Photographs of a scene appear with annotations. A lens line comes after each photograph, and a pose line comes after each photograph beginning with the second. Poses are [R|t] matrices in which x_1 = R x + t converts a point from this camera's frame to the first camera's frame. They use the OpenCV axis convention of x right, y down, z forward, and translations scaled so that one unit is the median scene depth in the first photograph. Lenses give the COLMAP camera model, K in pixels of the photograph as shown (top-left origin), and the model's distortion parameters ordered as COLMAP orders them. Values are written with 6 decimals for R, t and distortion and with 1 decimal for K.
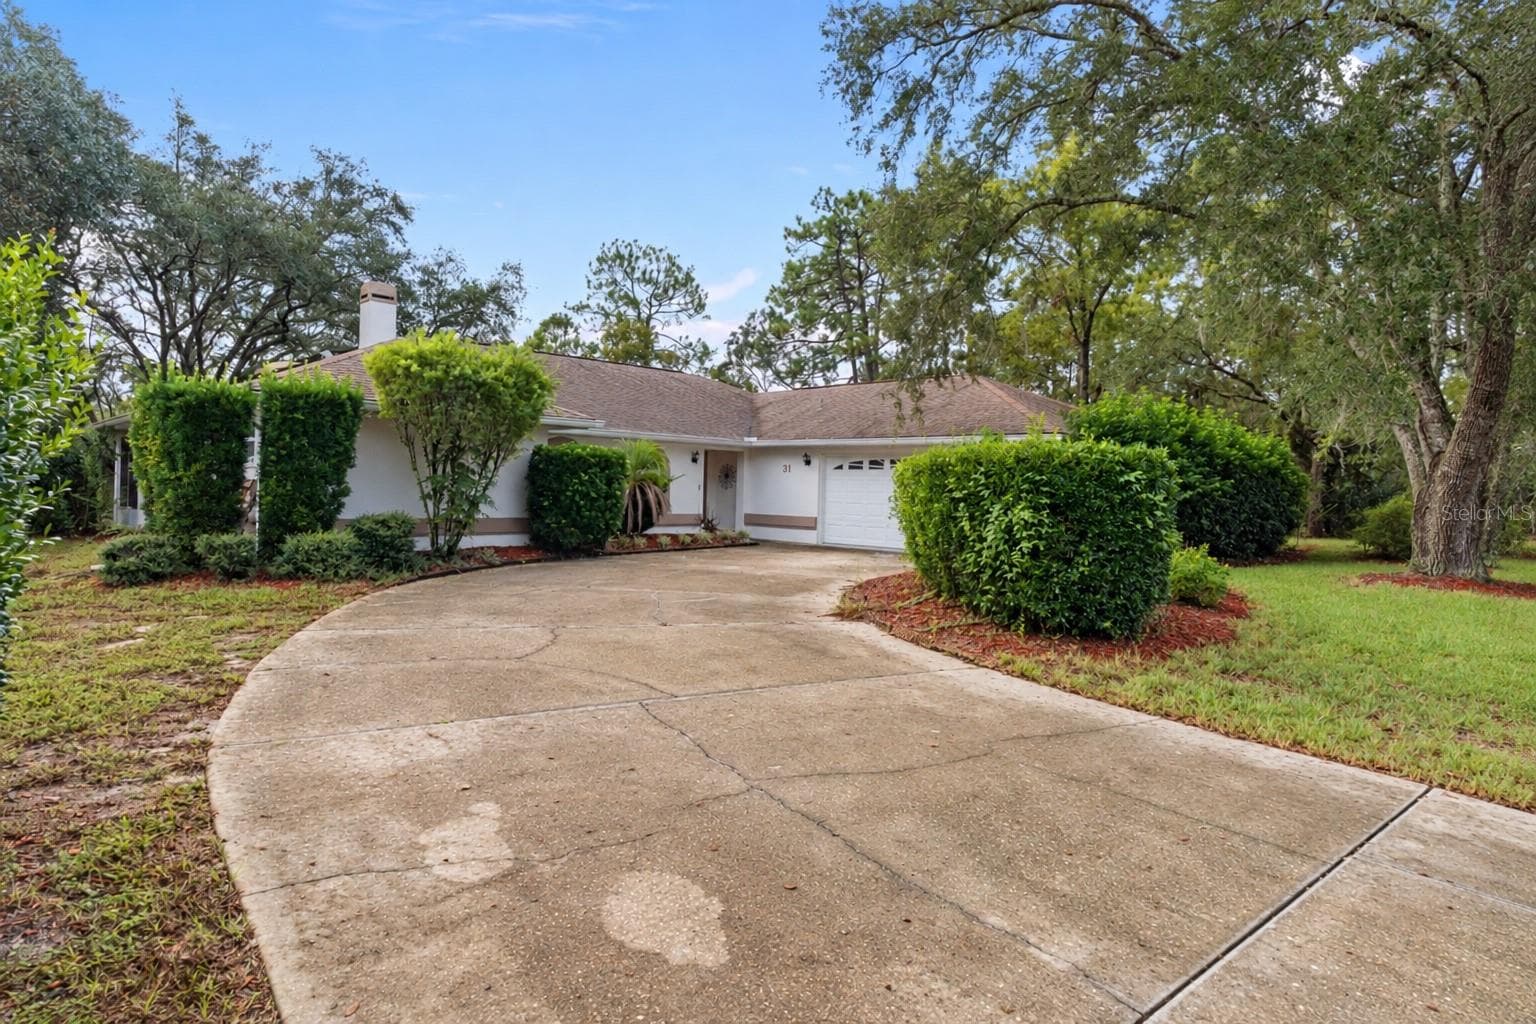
lens RADIAL K [[736.1, 0, 768.0], [0, 736.1, 512.0], [0, 0, 1]] dist [0.000184, 0.000057]
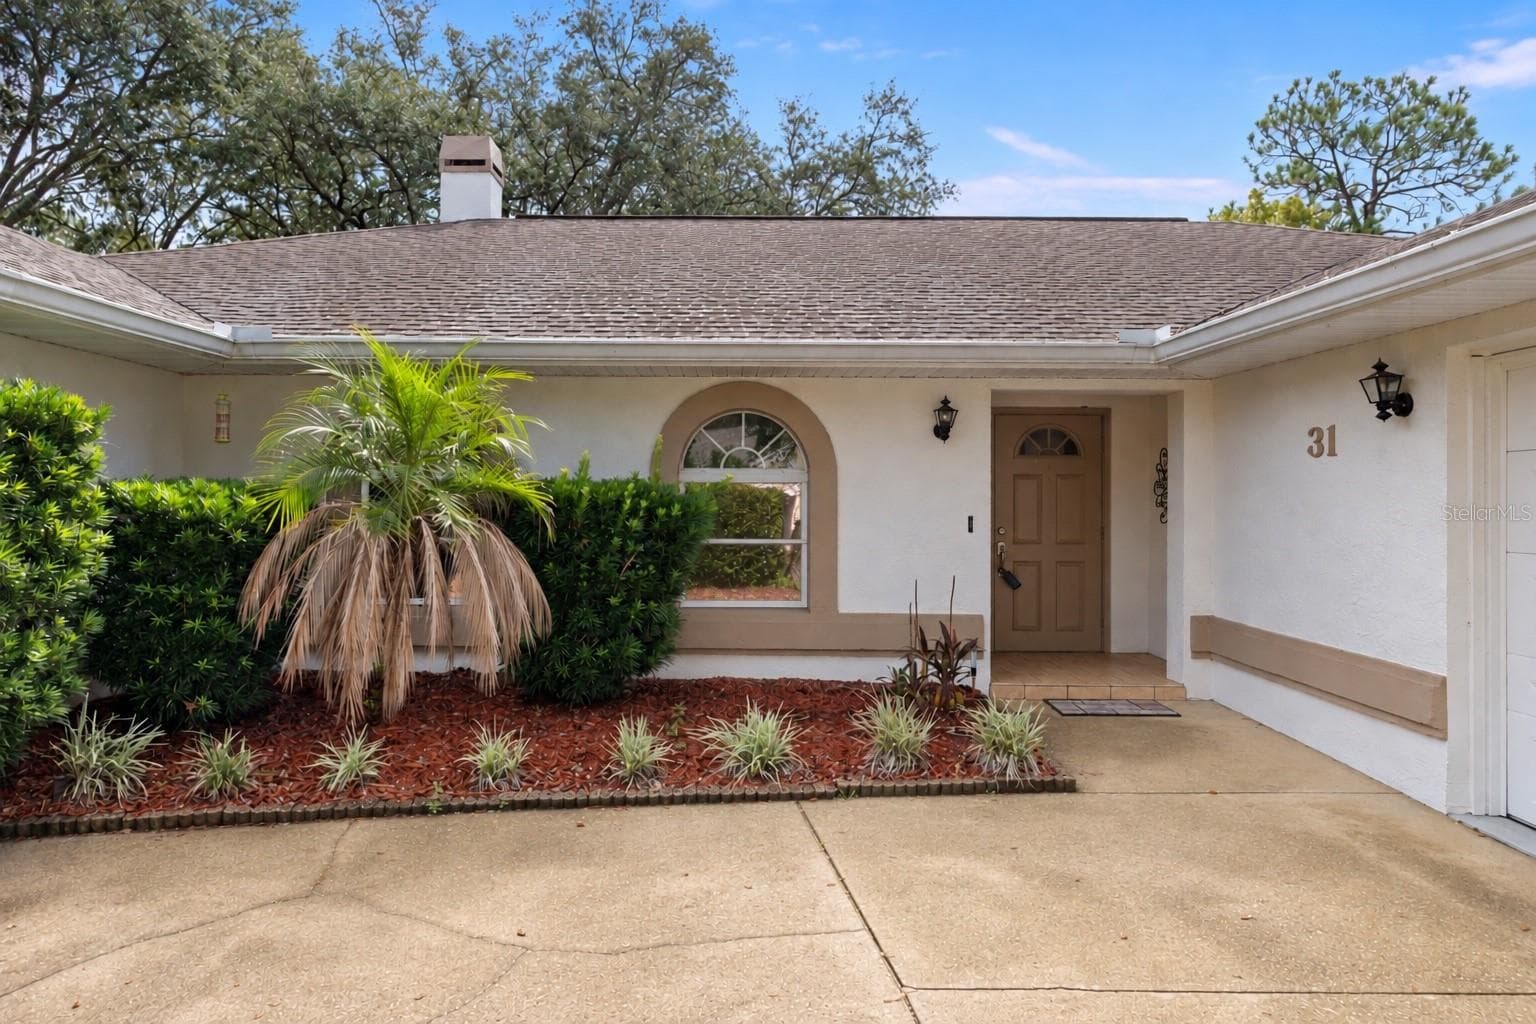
lens RADIAL K [[911.5, 0, 768.0], [0, 911.5, 512.0], [0, 0, 1]] dist [0.002418, 0.000761]
pose [[0.692431, 0.003600, -0.721475, 0.112531], [-0.016929, 0.999793, -0.011258, -0.030630], [0.721286, 0.020010, 0.692348, 0.675053]]
